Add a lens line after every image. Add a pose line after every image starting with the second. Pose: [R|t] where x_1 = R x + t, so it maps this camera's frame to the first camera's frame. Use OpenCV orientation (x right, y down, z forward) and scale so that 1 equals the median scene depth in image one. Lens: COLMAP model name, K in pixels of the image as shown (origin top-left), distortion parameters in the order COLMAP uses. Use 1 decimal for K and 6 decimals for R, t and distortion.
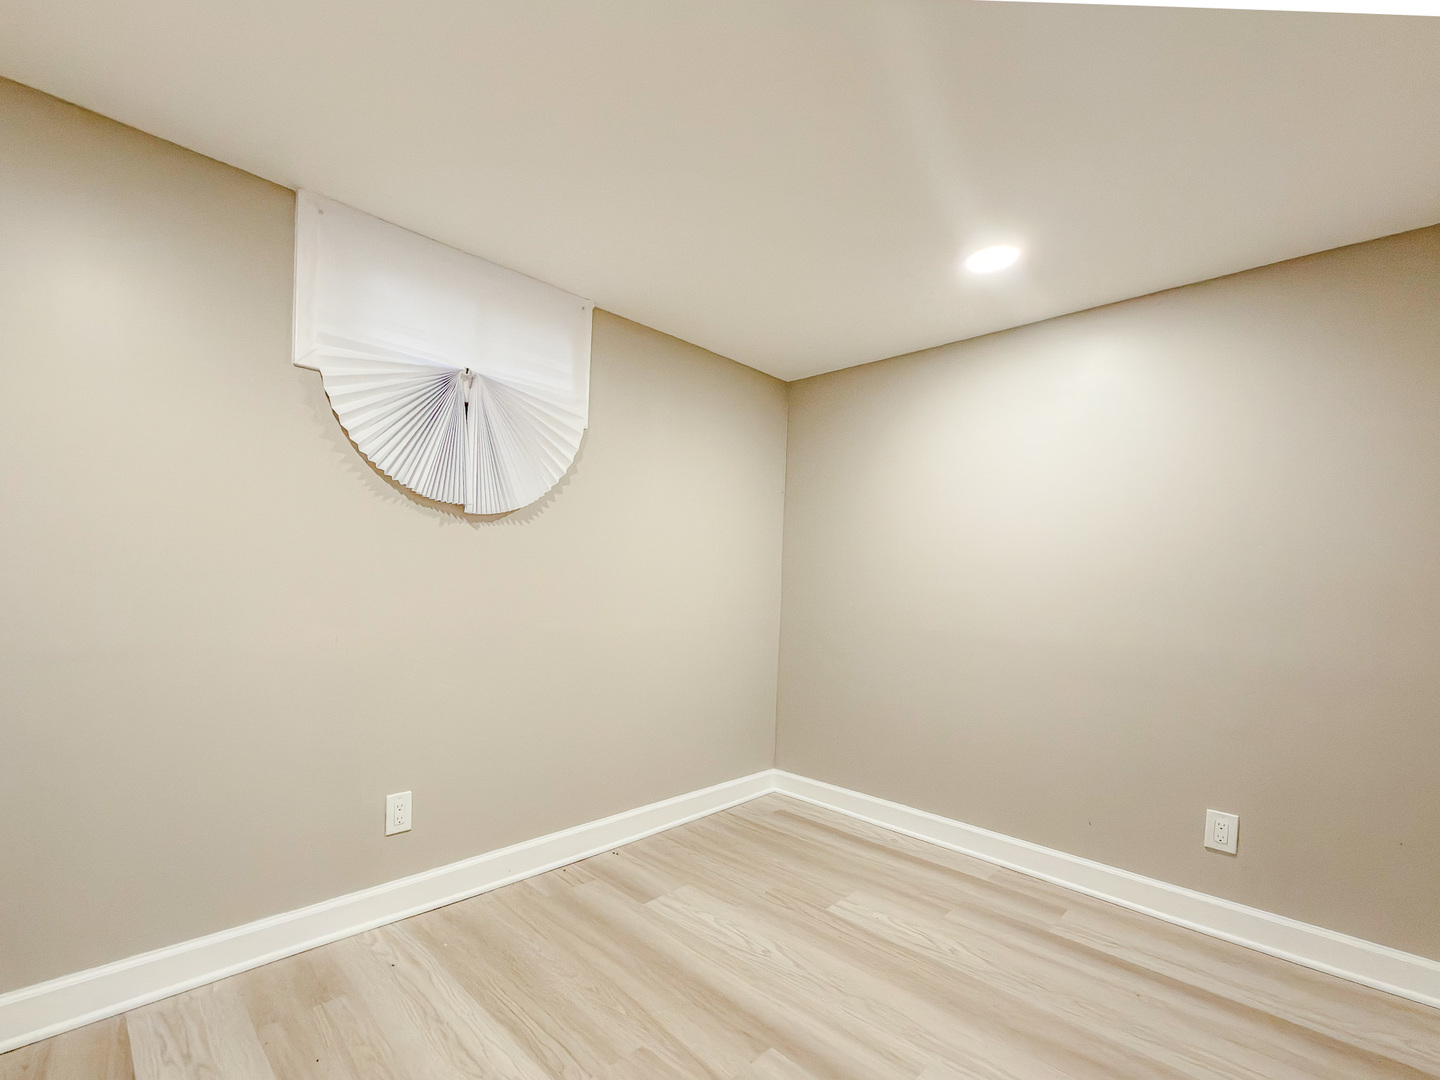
lens RADIAL K [[582.1, 0, 718.0], [0, 582.1, 541.0], [0, 0, 1]] dist [0.001045, 0.000002]
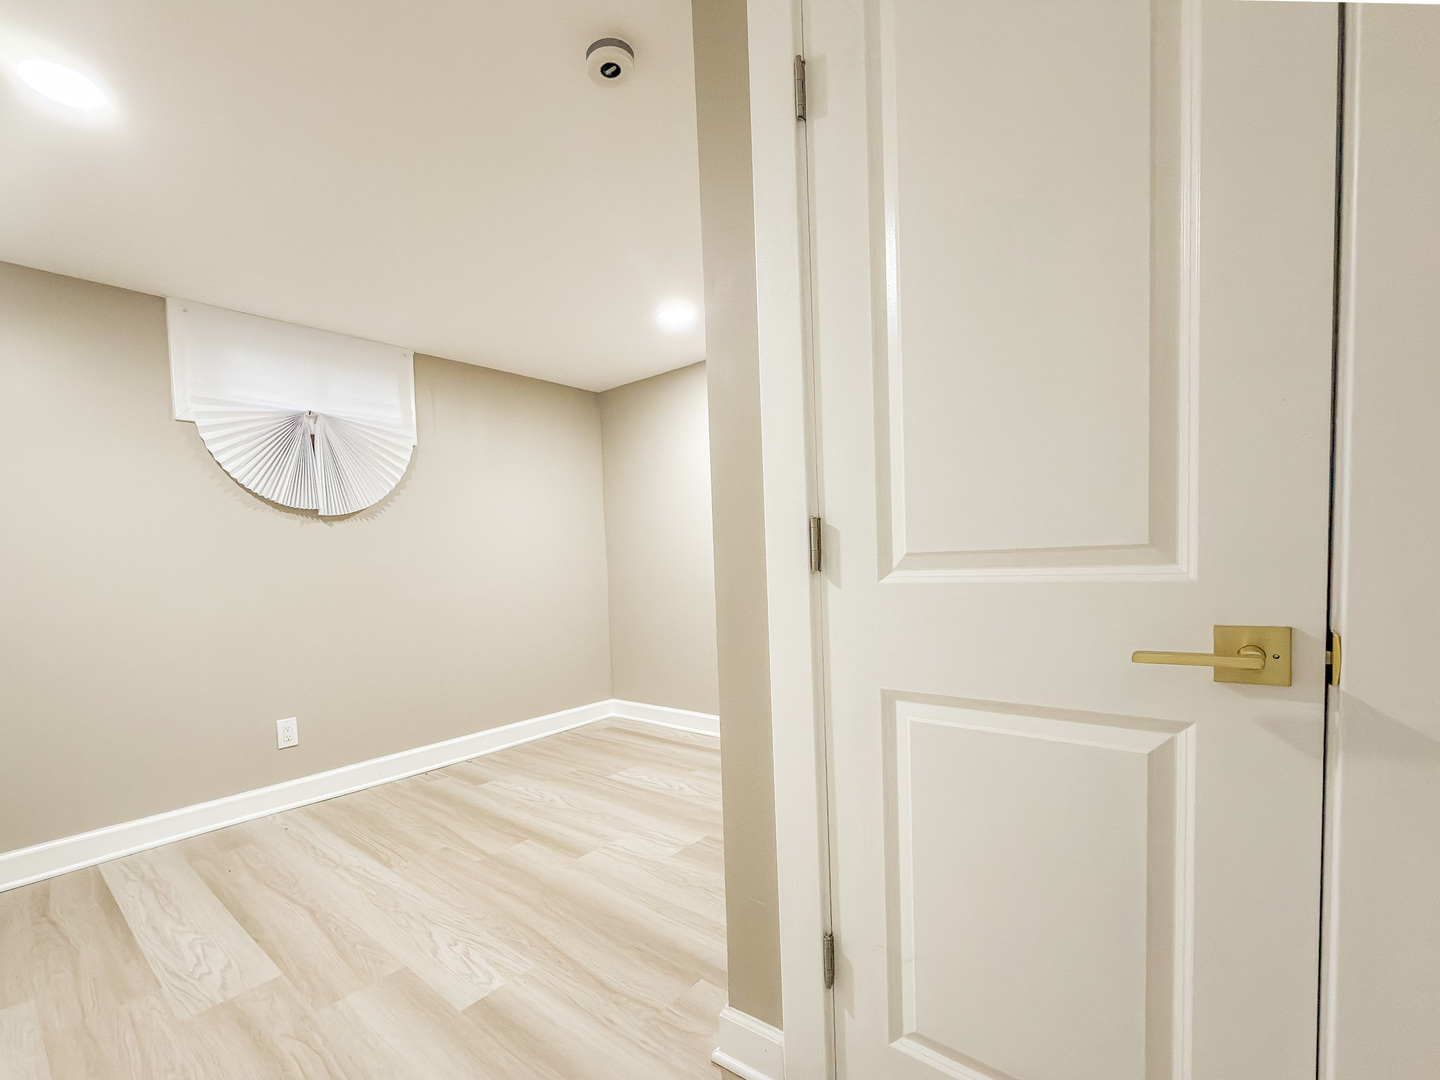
lens RADIAL K [[597.6, 0, 717.6], [0, 597.6, 537.9], [0, 0, 1]] dist [-0.000919, -0.000260]
pose [[0.995915, -0.068151, 0.059236, 0.421631], [0.066279, 0.997255, 0.033014, 0.020955], [-0.061324, -0.028953, 0.997698, -0.472907]]
